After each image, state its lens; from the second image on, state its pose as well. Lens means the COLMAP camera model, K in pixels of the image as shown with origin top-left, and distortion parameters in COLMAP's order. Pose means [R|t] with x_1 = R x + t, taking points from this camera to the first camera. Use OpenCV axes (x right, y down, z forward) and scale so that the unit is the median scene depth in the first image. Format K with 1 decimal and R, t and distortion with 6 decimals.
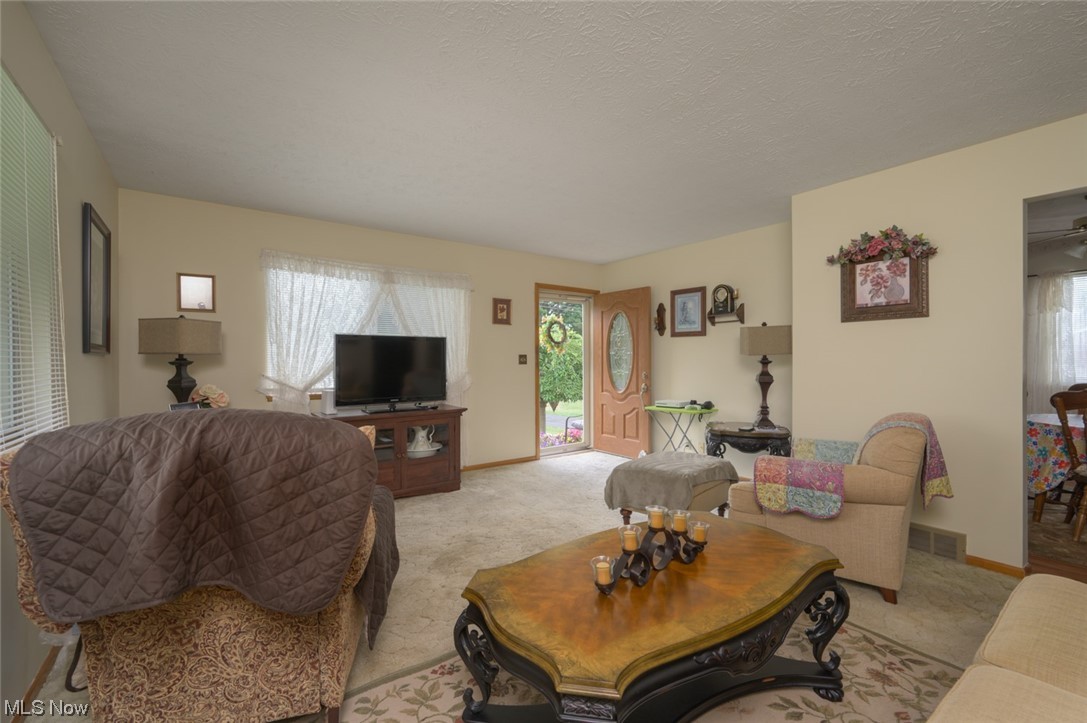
lens RADIAL K [[471.9, 0, 535.4], [0, 471.9, 362.8], [0, 0, 1]] dist [0.000266, -0.000013]
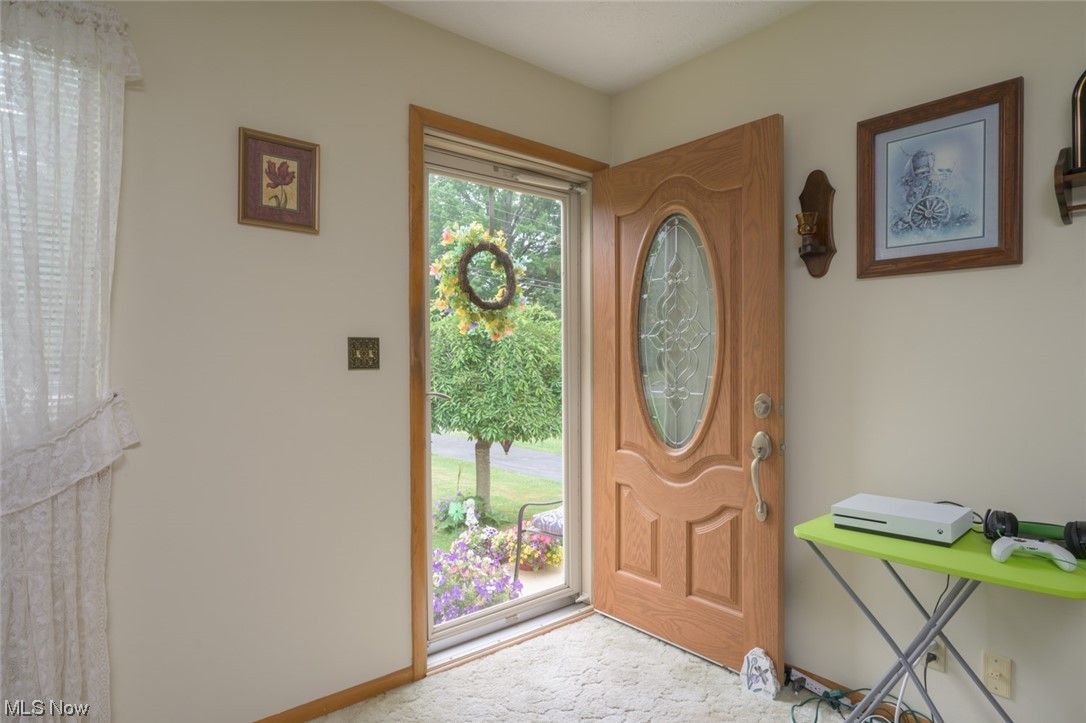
lens RADIAL K [[606.6, 0, 544.6], [0, 606.6, 361.5], [0, 0, 1]] dist [-0.000227, -0.000054]
pose [[0.996842, 0.000373, 0.079412, 0.054787], [0.000082, 0.999984, -0.005716, 0.000285], [-0.079413, 0.005704, 0.996825, 0.588040]]
